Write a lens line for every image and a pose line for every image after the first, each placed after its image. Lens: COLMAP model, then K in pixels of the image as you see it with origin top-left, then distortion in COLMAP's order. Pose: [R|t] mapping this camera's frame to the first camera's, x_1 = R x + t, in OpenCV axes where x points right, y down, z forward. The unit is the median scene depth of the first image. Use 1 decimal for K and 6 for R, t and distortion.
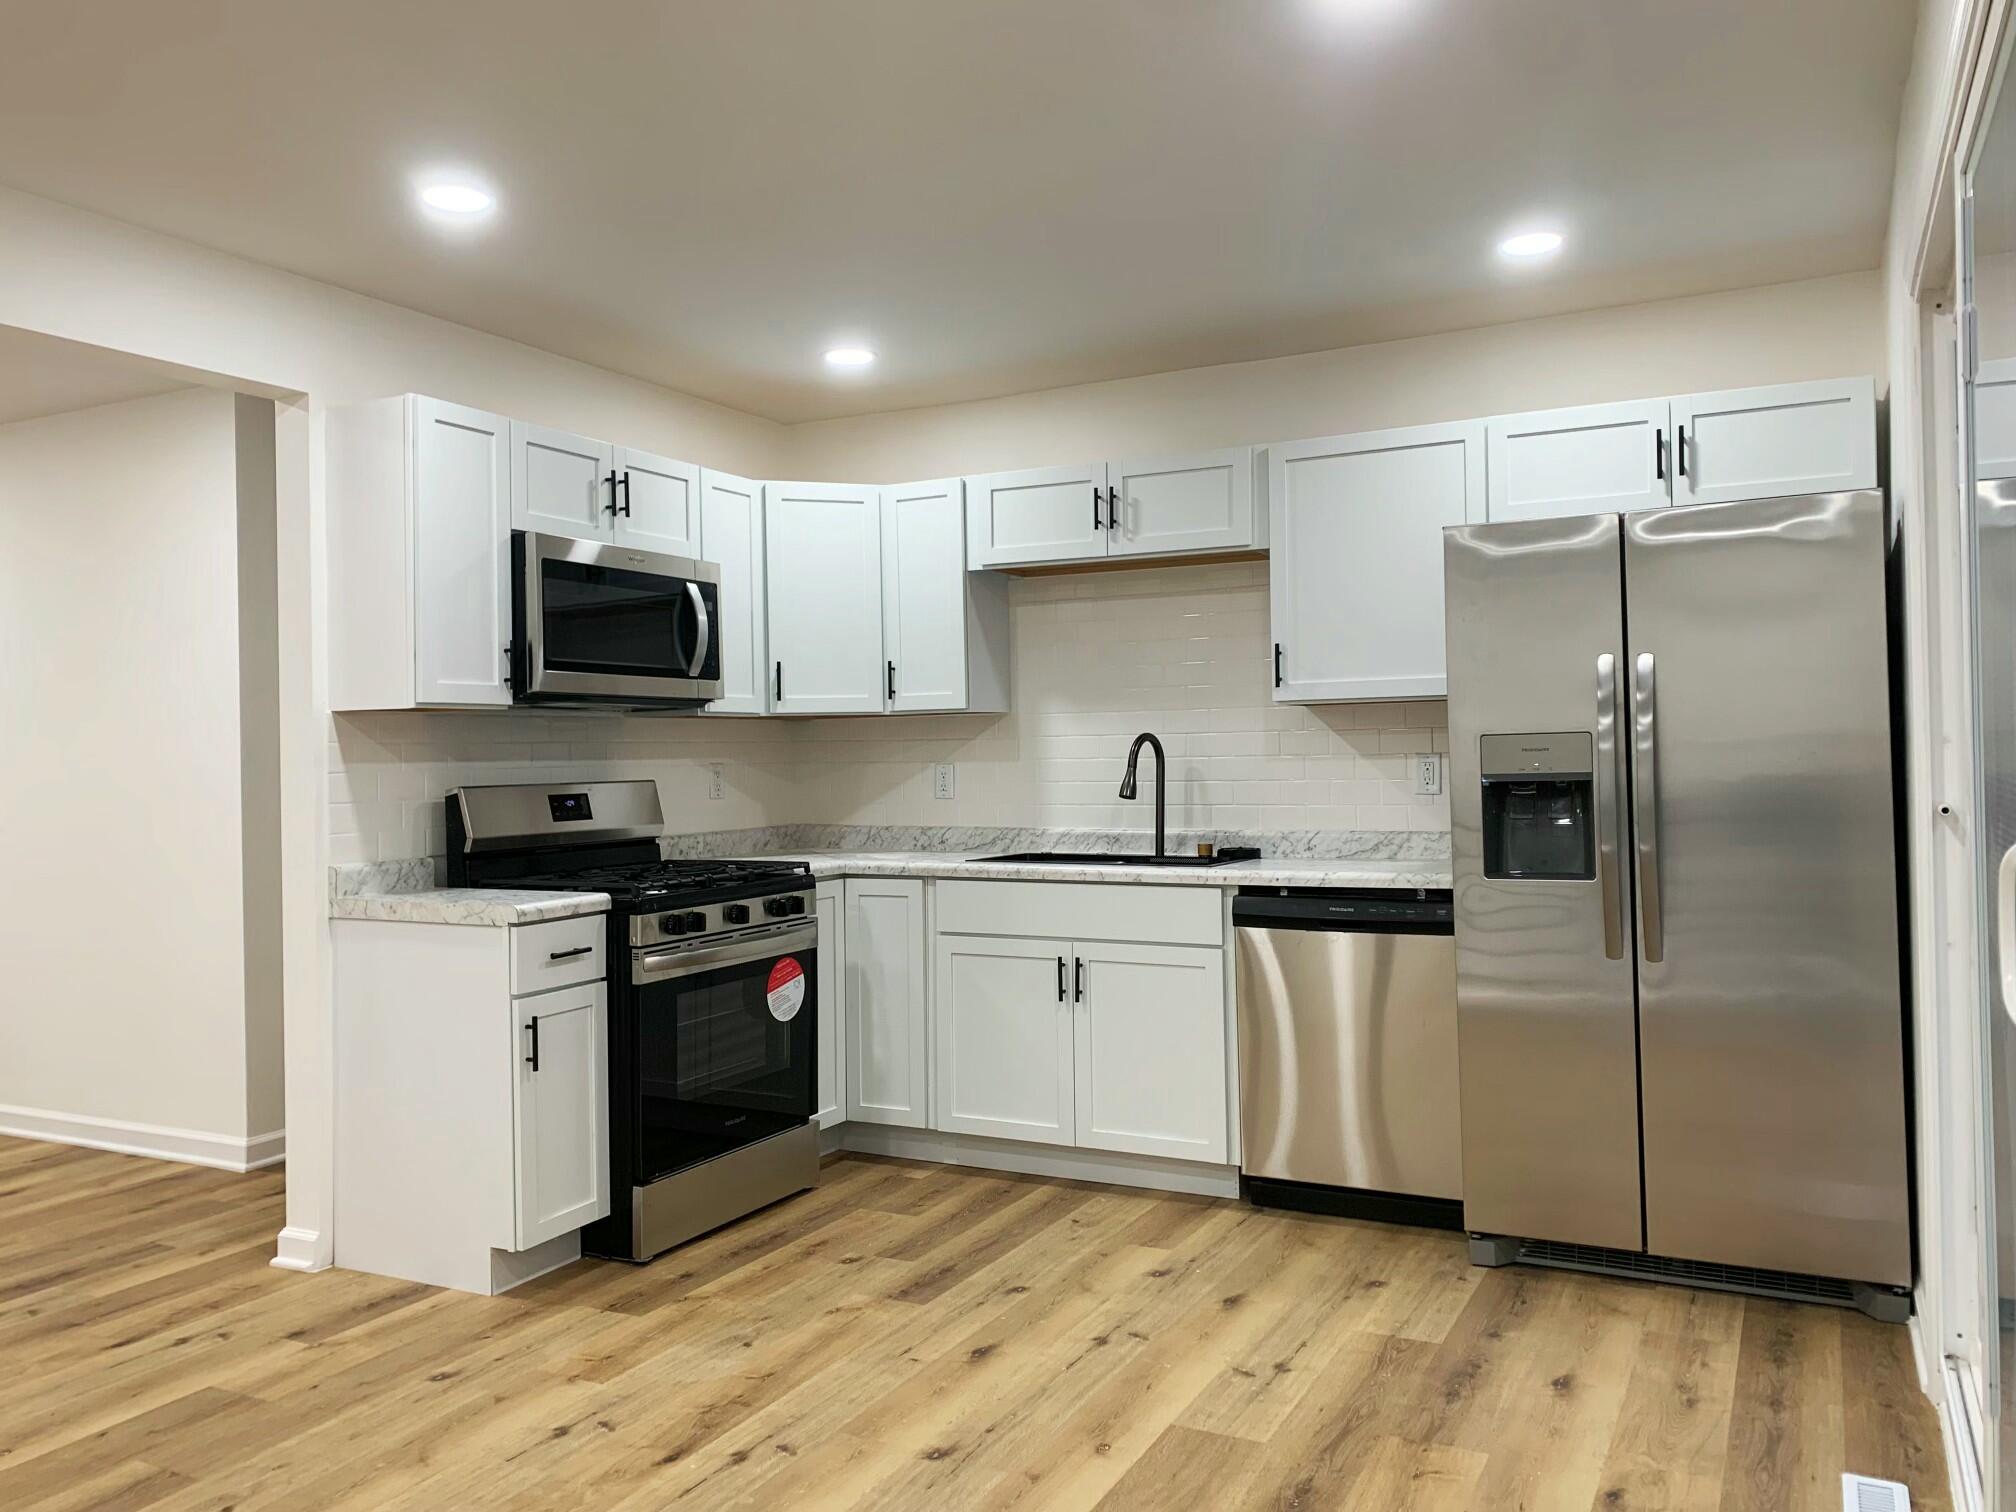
lens RADIAL K [[1537.9, 0, 1016.2], [0, 1537.9, 741.3], [0, 0, 1]] dist [0.039123, -0.030969]
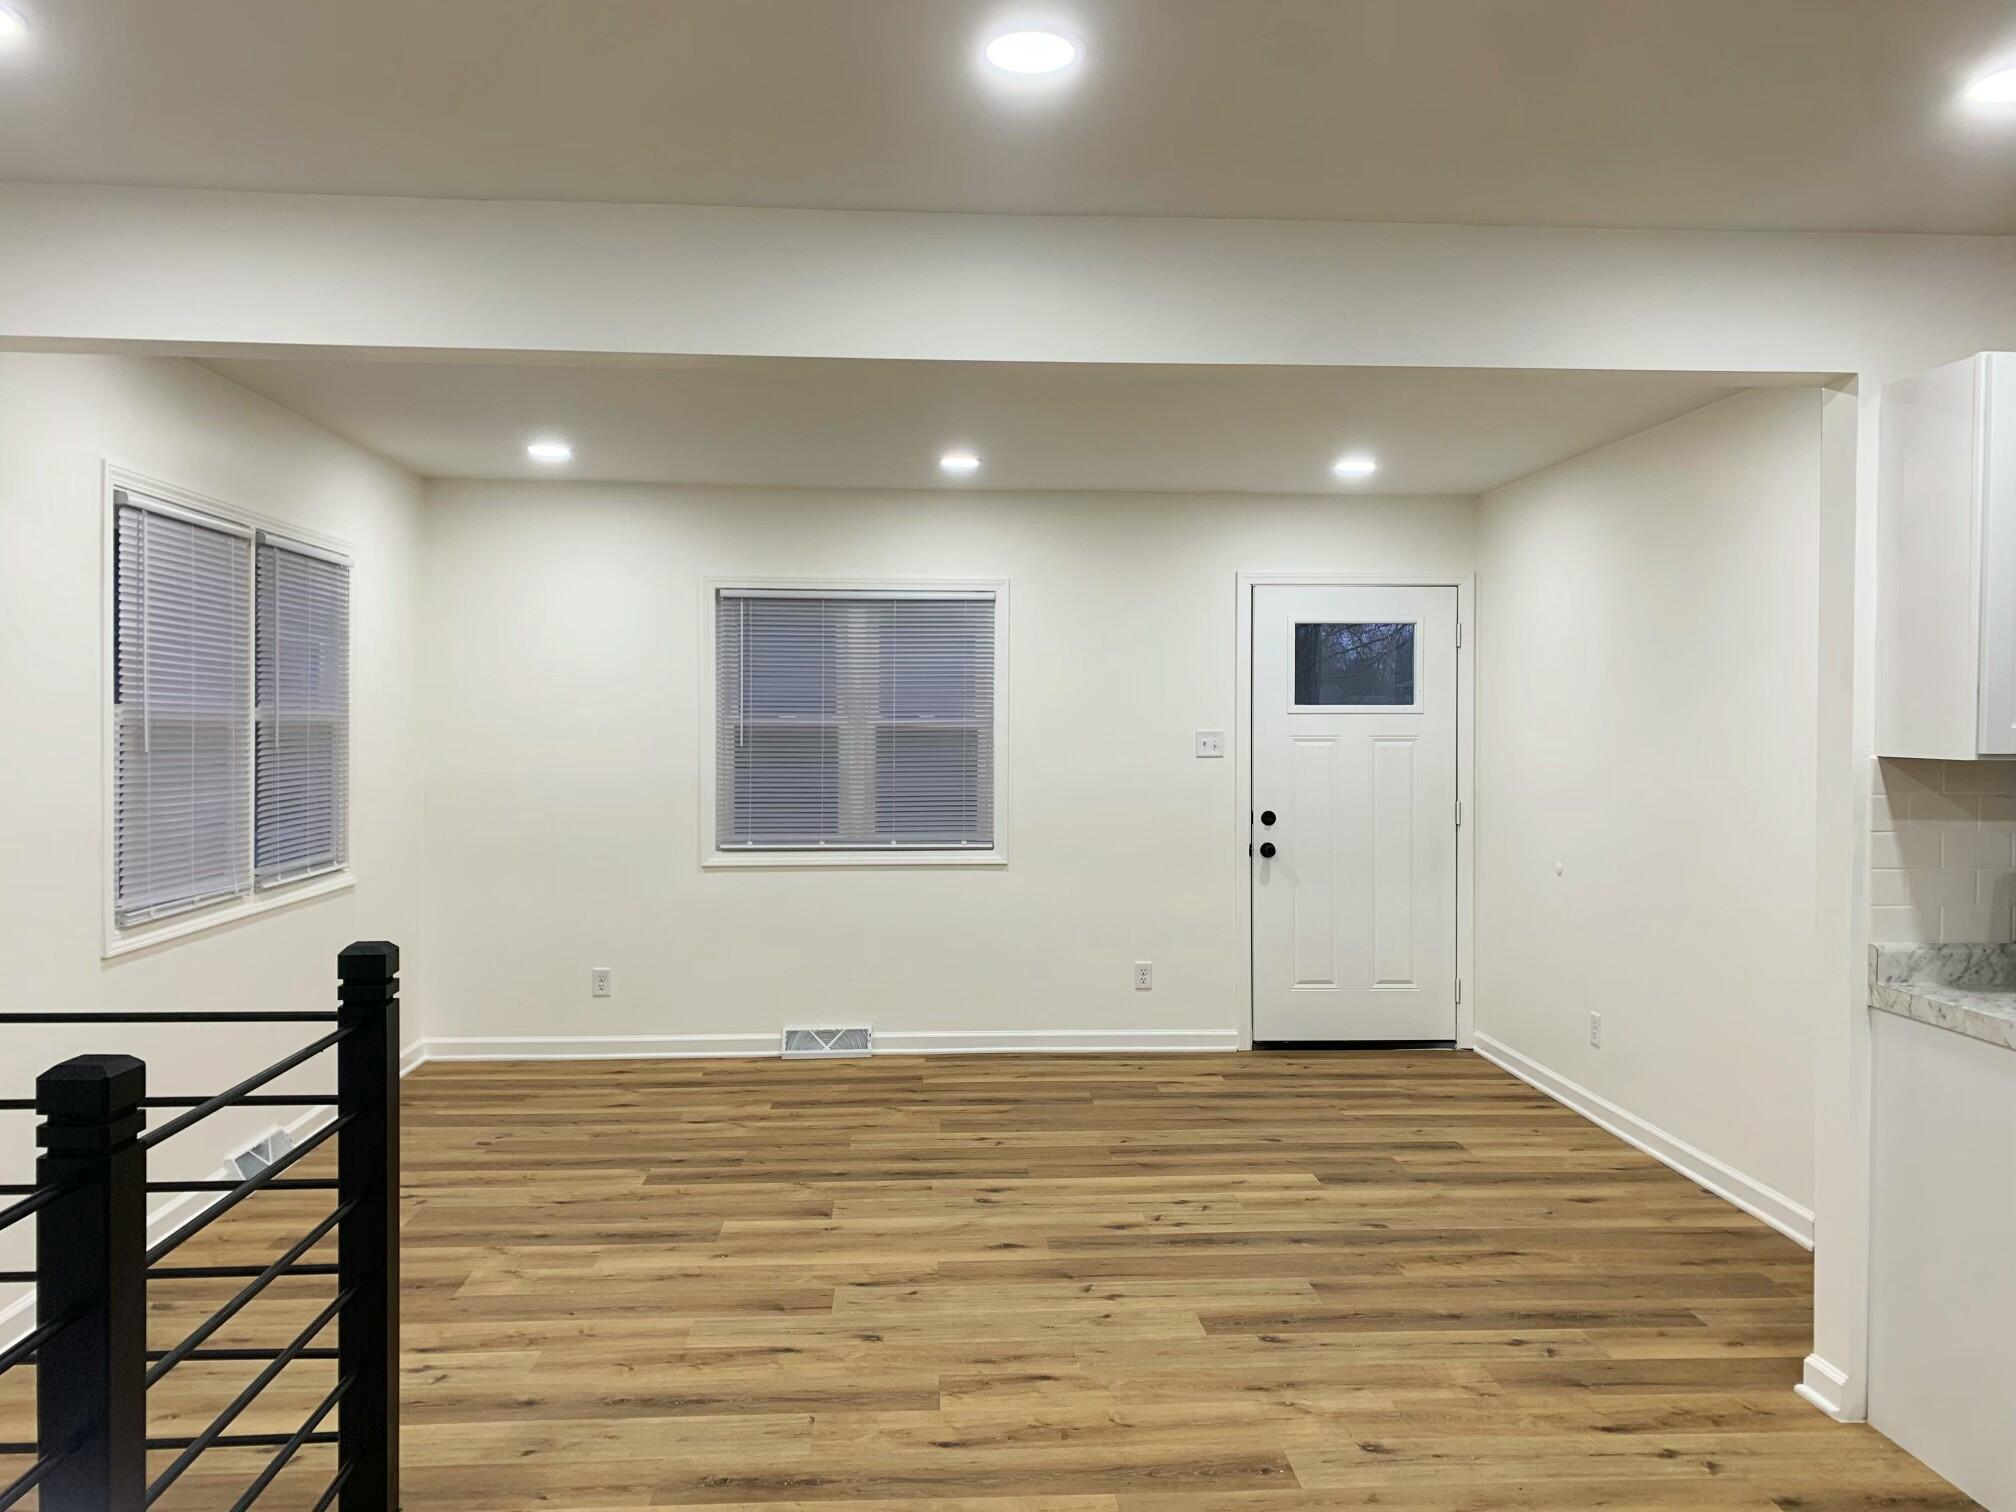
lens RADIAL K [[1537.9, 0, 1006.4], [0, 1537.9, 743.9], [0, 0, 1]] dist [0.039123, -0.030969]
pose [[0.515268, 0.033755, -0.856364, 0.025172], [-0.008461, 0.999376, 0.034301, -0.049699], [0.856987, -0.010429, 0.515232, 0.174447]]
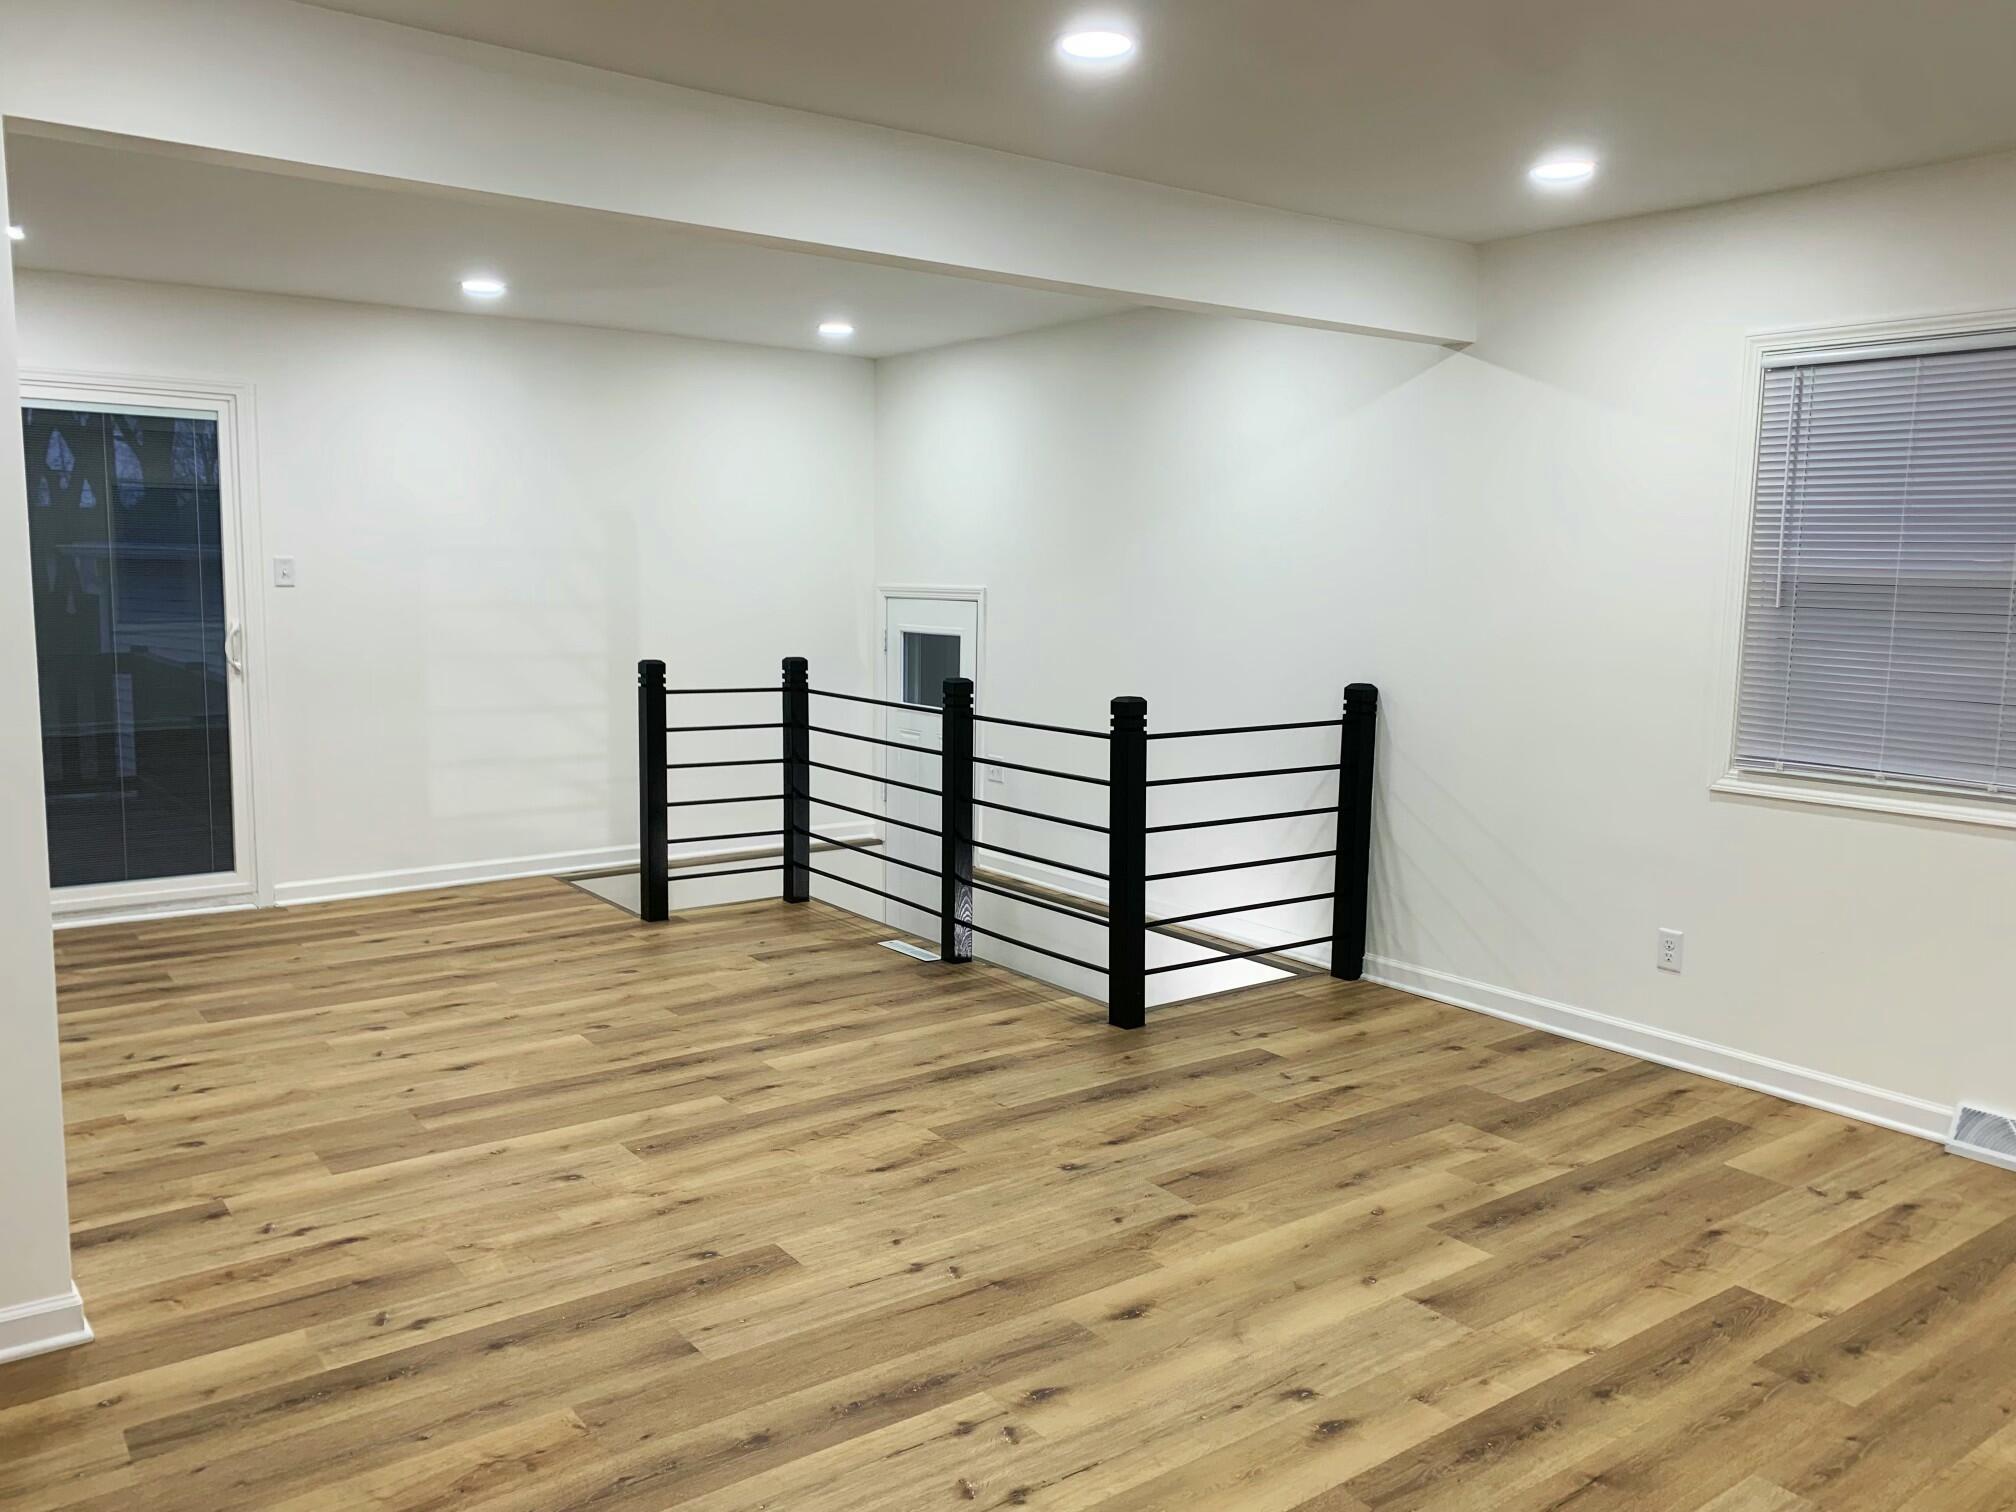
lens RADIAL K [[1537.9, 0, 1000.3], [0, 1537.9, 753.1], [0, 0, 1]] dist [0.039123, -0.030969]
pose [[-0.901477, -0.046346, 0.430339, -1.157230], [0.001024, 0.994019, 0.109199, -0.020829], [-0.432826, 0.098881, -0.896038, 1.427118]]
